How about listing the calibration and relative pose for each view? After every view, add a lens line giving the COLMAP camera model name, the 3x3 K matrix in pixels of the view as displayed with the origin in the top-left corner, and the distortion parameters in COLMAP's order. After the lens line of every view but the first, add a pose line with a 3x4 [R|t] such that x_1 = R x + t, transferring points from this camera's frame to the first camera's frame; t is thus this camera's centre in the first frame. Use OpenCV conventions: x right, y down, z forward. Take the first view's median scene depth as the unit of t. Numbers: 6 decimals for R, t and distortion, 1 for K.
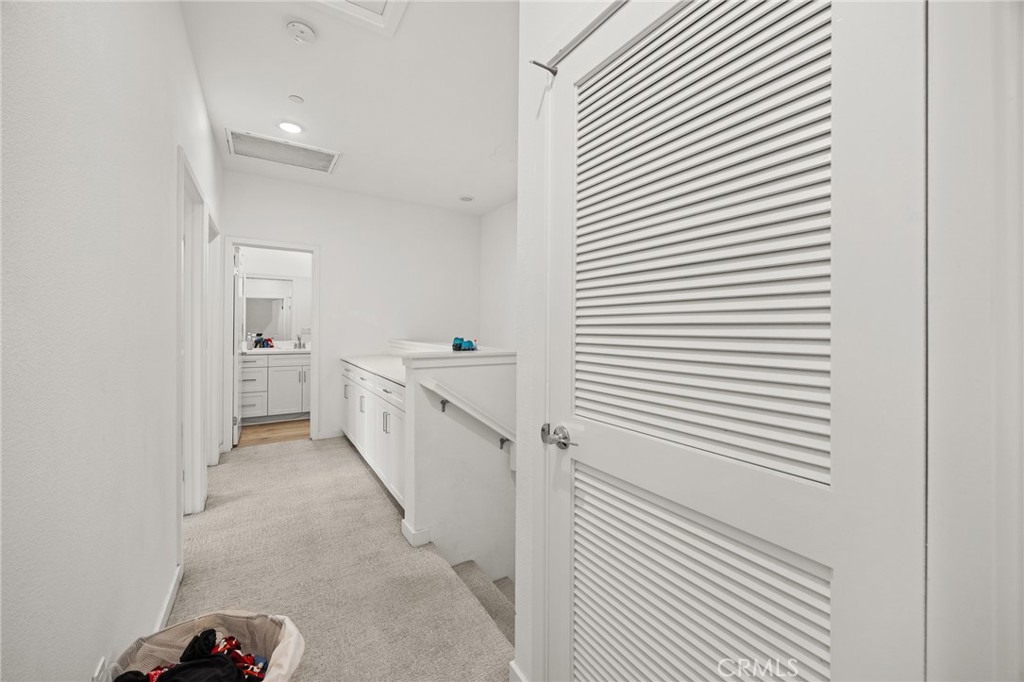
lens RADIAL K [[394.3, 0, 511.7], [0, 394.3, 333.8], [0, 0, 1]] dist [-0.000786, 0.001015]
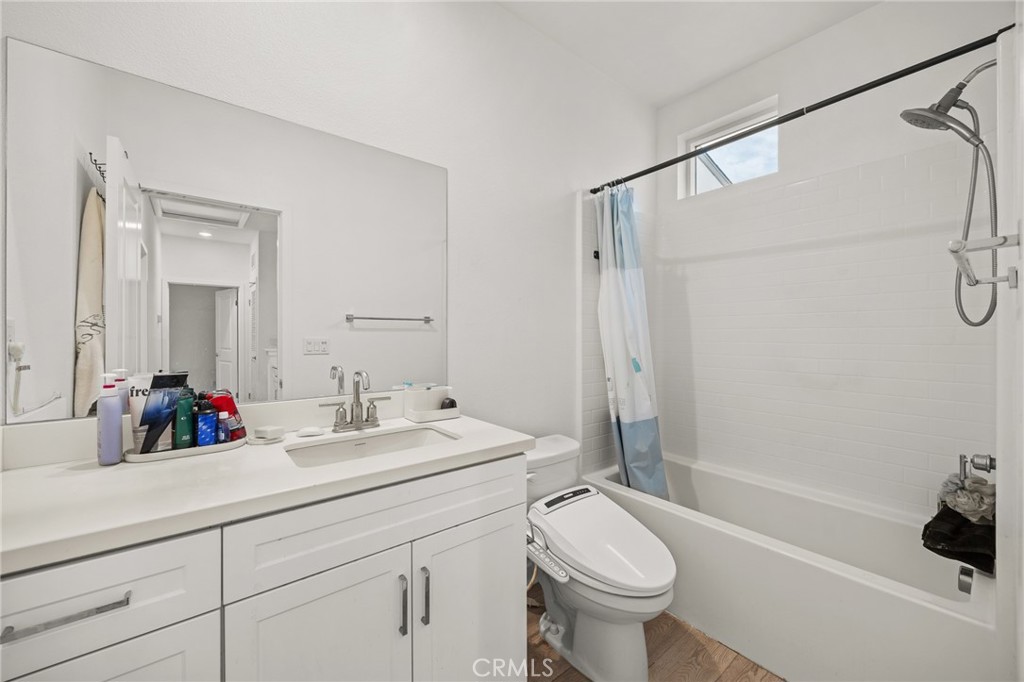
lens RADIAL K [[394.3, 0, 512.8], [0, 394.3, 339.4], [0, 0, 1]] dist [-0.000786, 0.001015]
pose [[0.994355, -0.001893, 0.106083, -0.484531], [0.002771, 0.999963, -0.008126, -0.015536], [-0.106064, 0.008374, 0.994324, 0.775800]]
